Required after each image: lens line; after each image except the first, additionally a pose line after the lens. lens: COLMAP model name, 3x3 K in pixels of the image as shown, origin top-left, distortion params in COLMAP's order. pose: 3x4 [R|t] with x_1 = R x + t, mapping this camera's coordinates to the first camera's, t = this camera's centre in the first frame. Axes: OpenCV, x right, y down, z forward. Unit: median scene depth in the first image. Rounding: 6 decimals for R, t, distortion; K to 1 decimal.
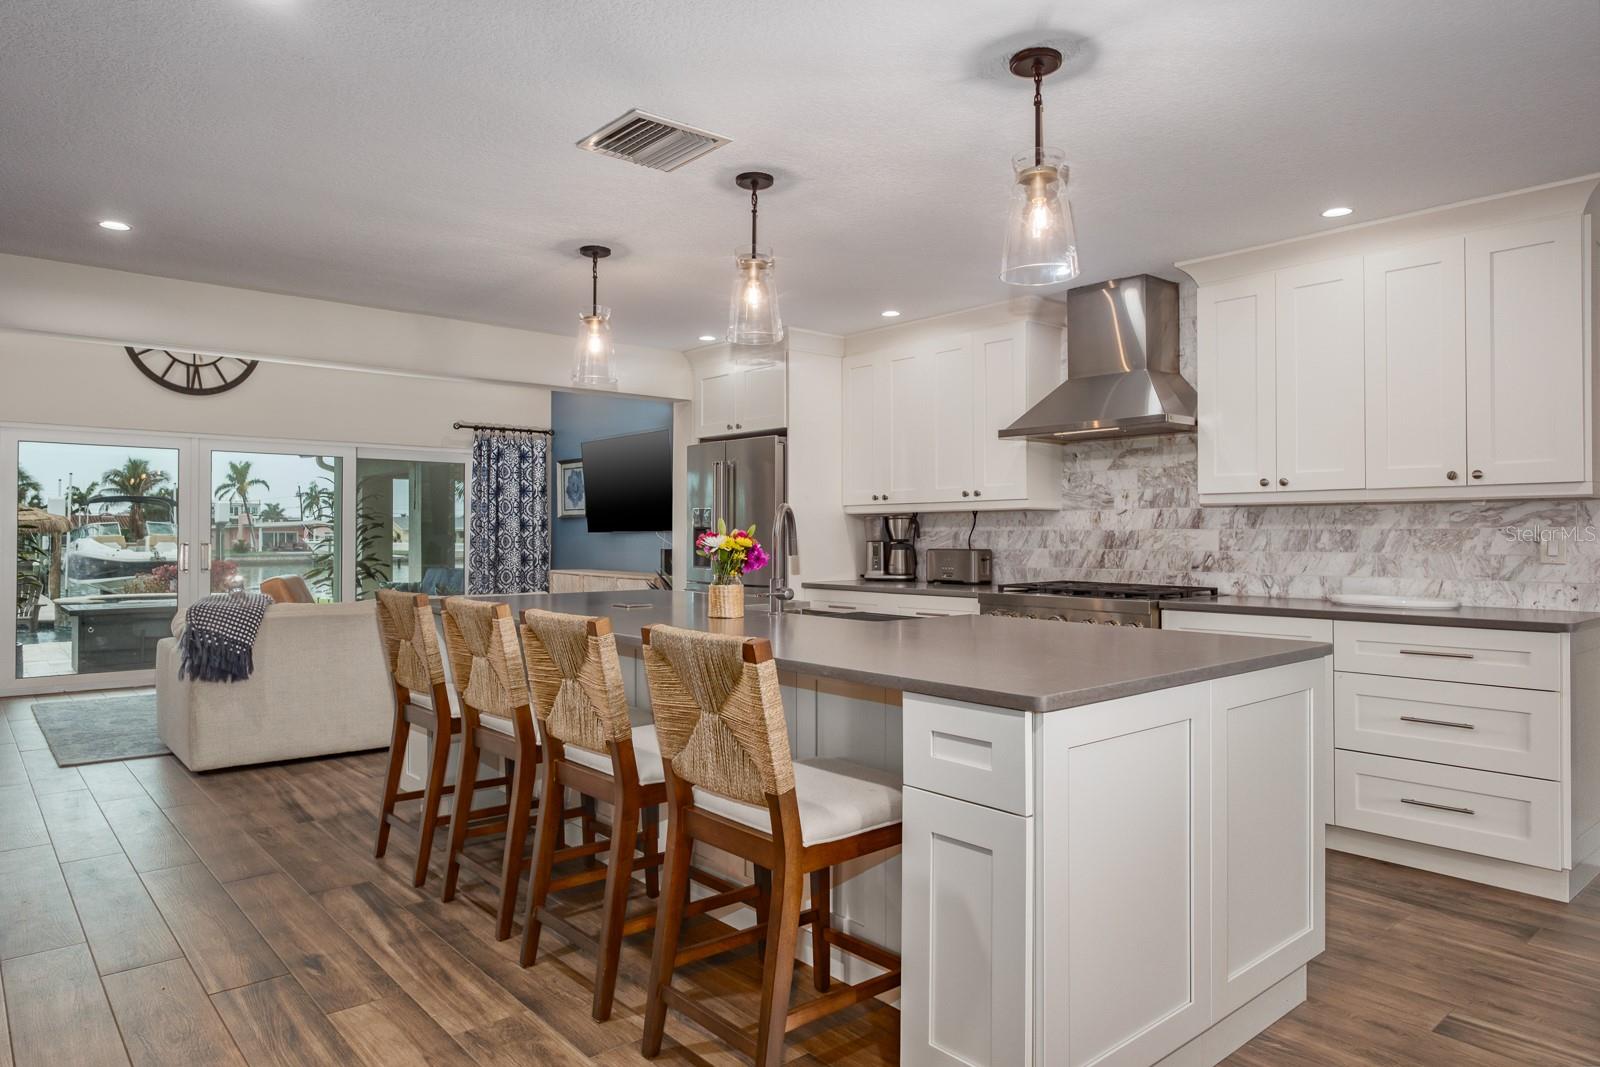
lens RADIAL K [[1010.2, 0, 794.0], [0, 1010.2, 518.4], [0, 0, 1]] dist [-0.004473, 0.001959]
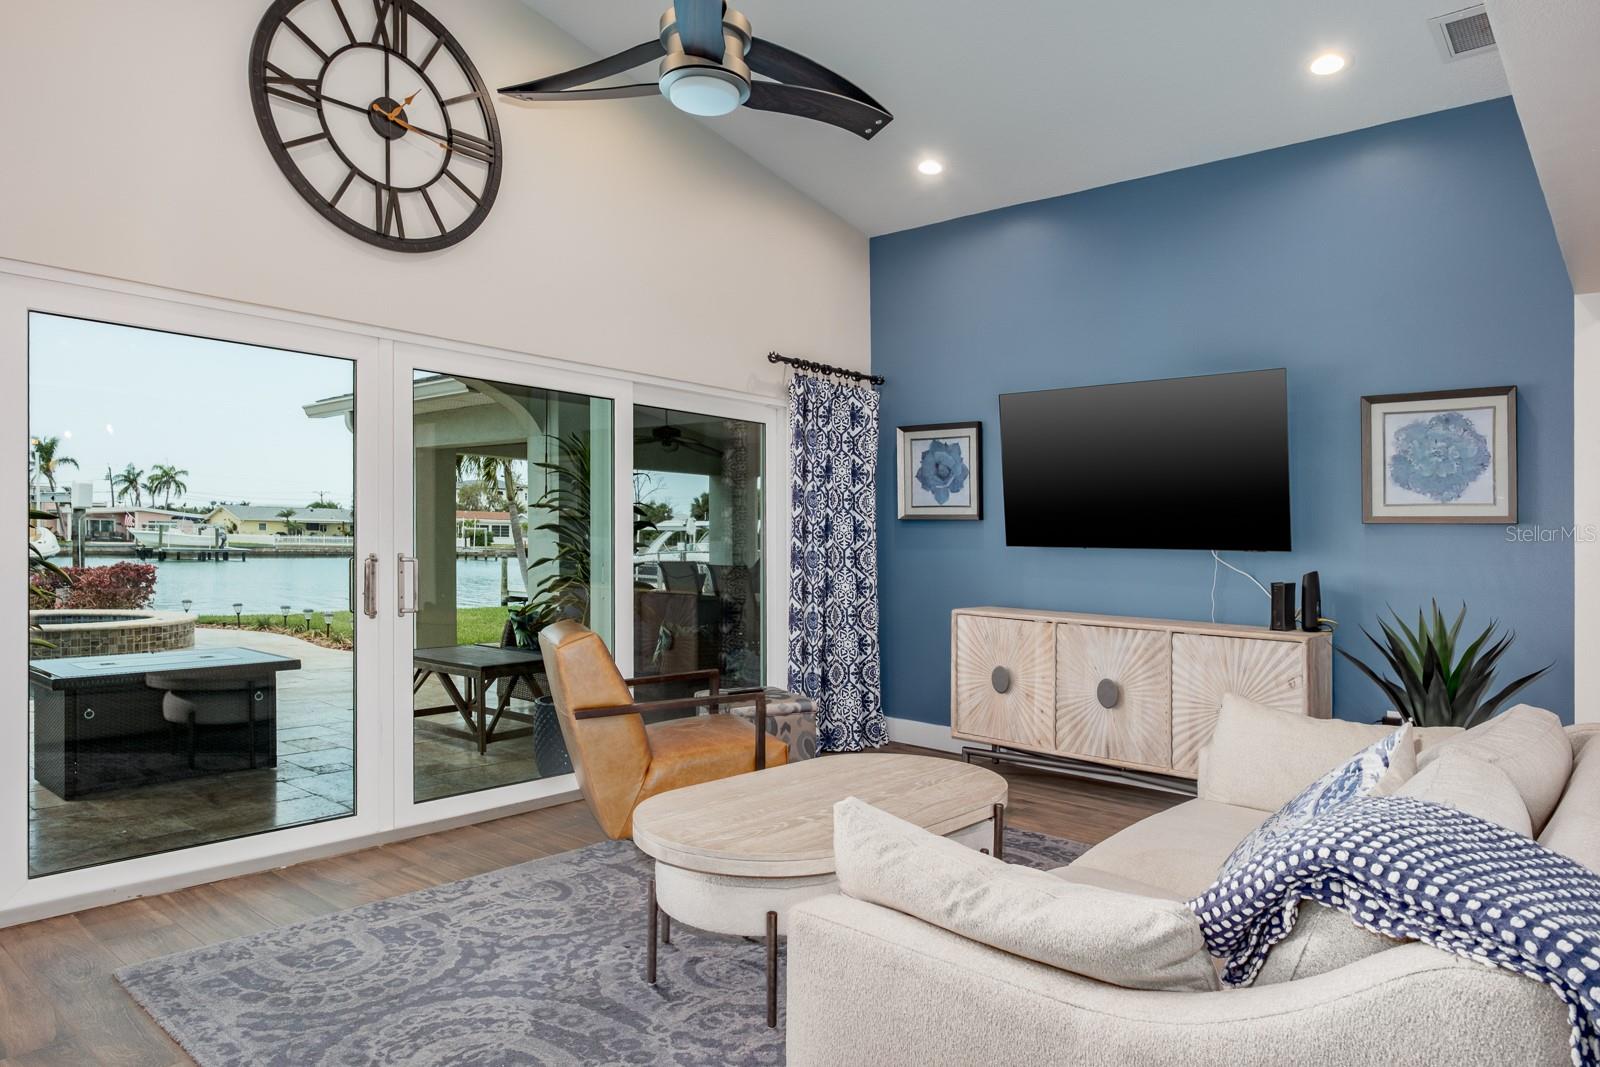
lens RADIAL K [[1010.2, 0, 805.2], [0, 1010.2, 532.2], [0, 0, 1]] dist [-0.004473, 0.001959]
pose [[0.987769, 0.021836, 0.154388, -0.695271], [-0.023793, 0.999658, 0.010837, 0.003645], [-0.154098, -0.014378, 0.987951, 0.728492]]
